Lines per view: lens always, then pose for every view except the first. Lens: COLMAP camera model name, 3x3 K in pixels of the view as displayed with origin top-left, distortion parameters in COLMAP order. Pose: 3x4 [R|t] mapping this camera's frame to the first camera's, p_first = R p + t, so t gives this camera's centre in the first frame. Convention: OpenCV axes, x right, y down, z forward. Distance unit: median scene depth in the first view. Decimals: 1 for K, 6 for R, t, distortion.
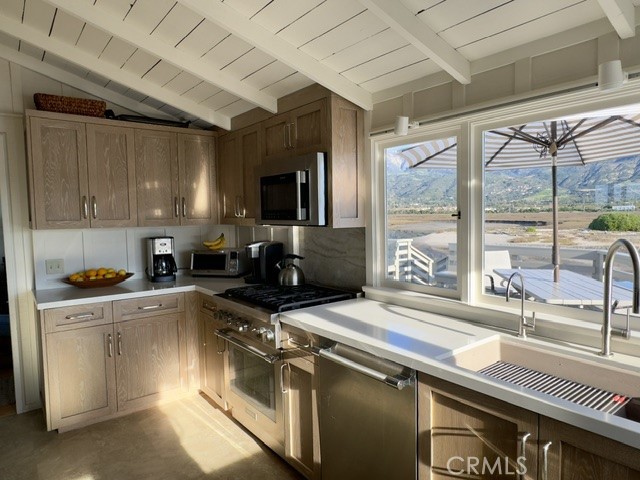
lens RADIAL K [[413.6, 0, 319.3], [0, 413.6, 239.5], [0, 0, 1]] dist [0.000995, -0.000225]
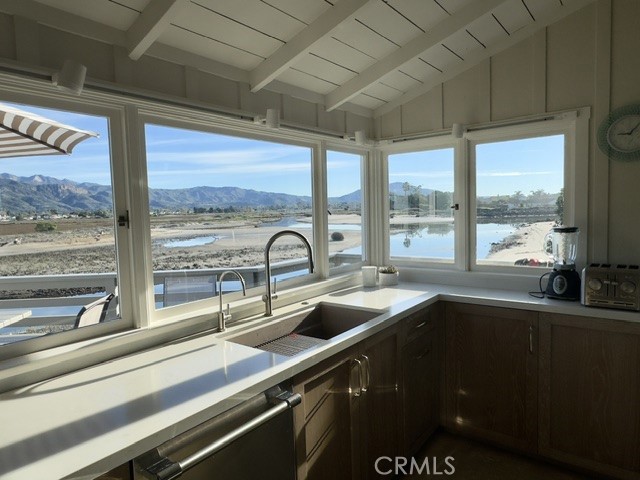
lens RADIAL K [[413.6, 0, 319.0], [0, 413.6, 238.1], [0, 0, 1]] dist [0.000995, -0.000225]
pose [[-0.239832, -0.046156, 0.969716, -0.623370], [0.101131, 0.992247, 0.072241, -0.056966], [-0.965532, 0.115394, -0.233305, 1.016491]]
